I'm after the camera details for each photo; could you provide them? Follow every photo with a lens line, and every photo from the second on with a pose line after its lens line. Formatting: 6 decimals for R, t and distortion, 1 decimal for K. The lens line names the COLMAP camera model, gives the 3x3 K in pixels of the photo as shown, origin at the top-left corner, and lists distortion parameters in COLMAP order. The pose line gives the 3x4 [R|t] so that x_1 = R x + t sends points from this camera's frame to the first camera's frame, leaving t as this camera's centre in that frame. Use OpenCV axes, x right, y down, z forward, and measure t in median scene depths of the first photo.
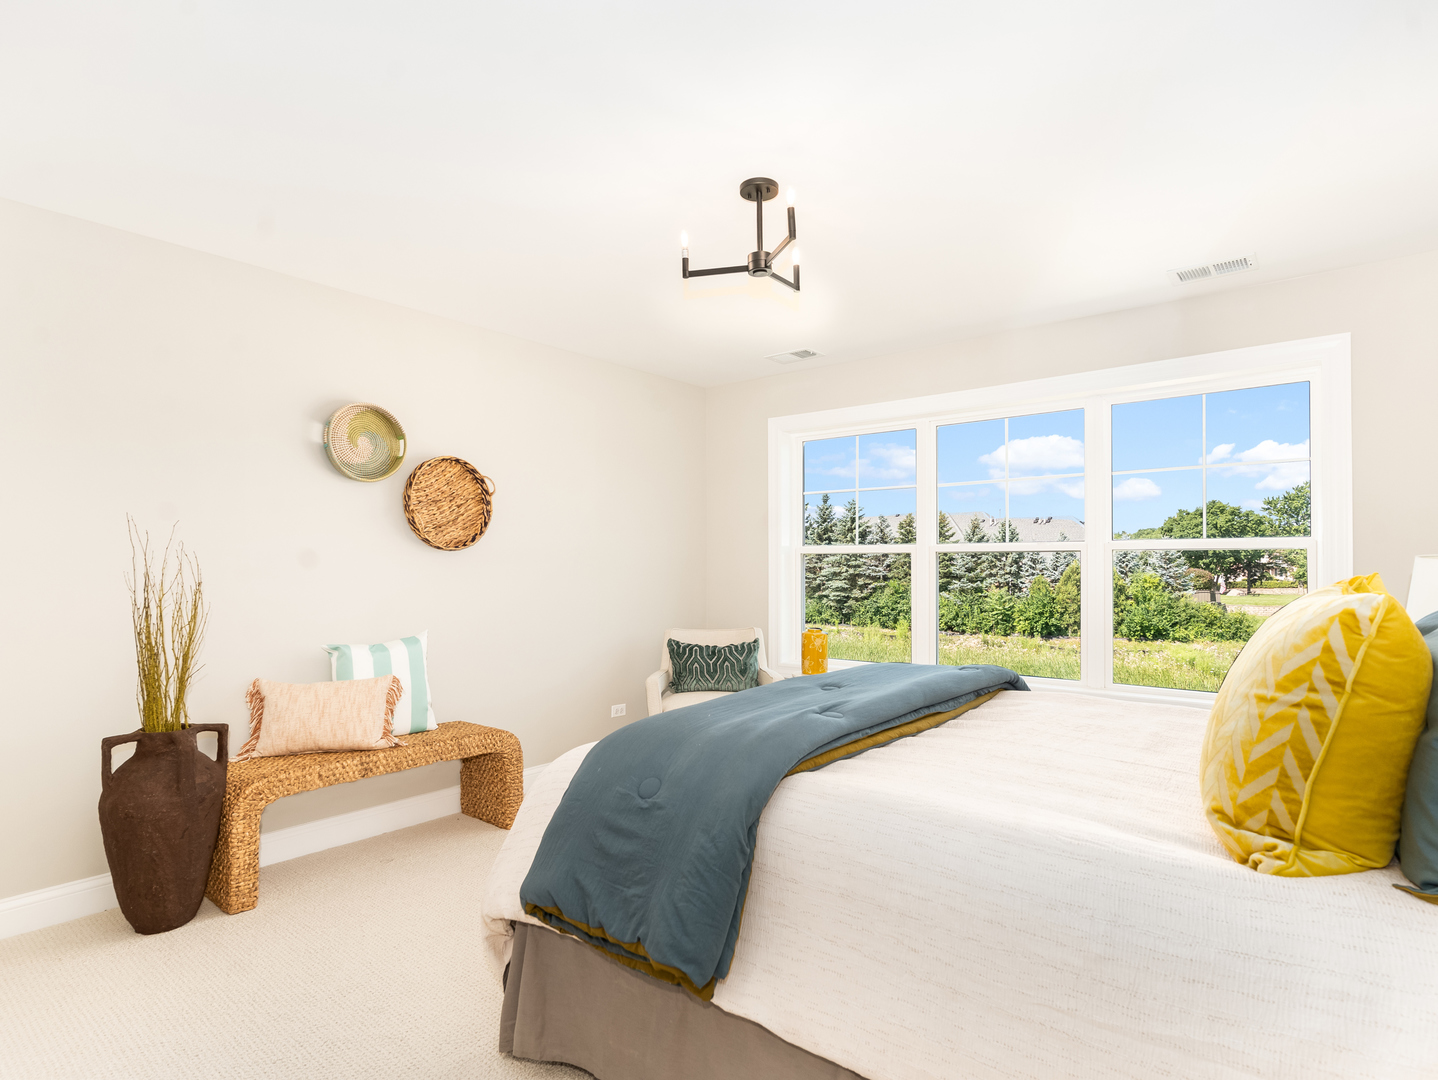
lens RADIAL K [[774.0, 0, 713.3], [0, 774.0, 561.3], [0, 0, 1]] dist [0.001176, 0.000879]
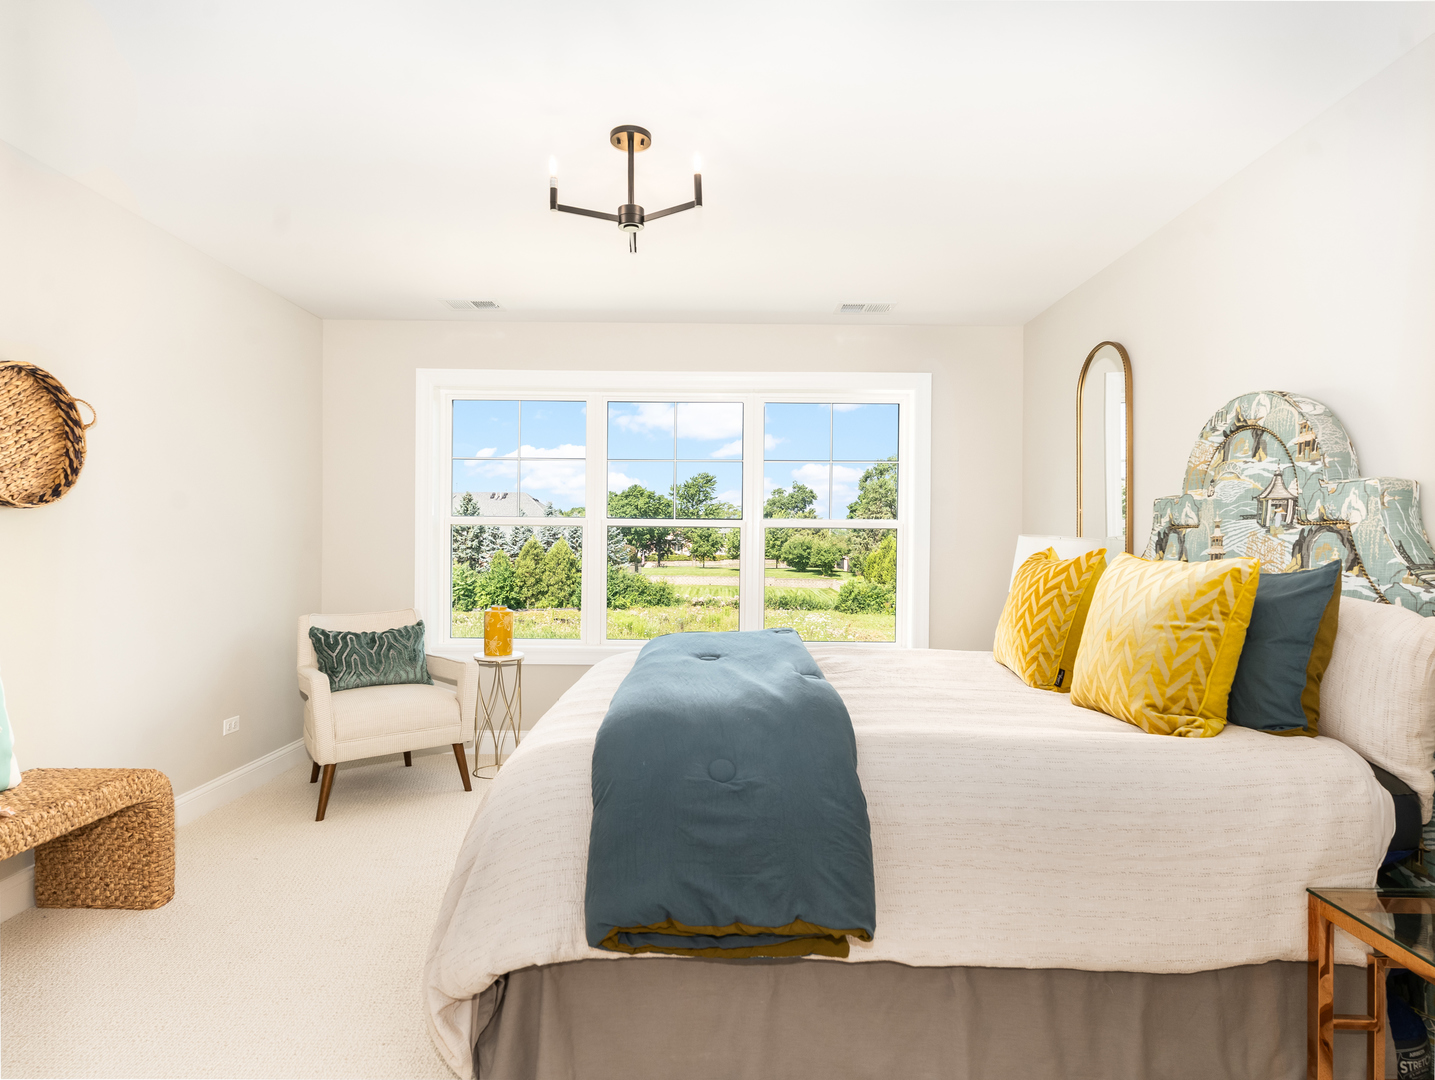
lens RADIAL K [[800.3, 0, 717.8], [0, 800.3, 551.0], [0, 0, 1]] dist [0.001908, -0.000002]
pose [[0.772965, 0.000081, 0.634449, -0.302602], [-0.012336, 0.999813, 0.014902, 0.004261], [-0.634329, -0.019346, 0.772821, 0.107912]]
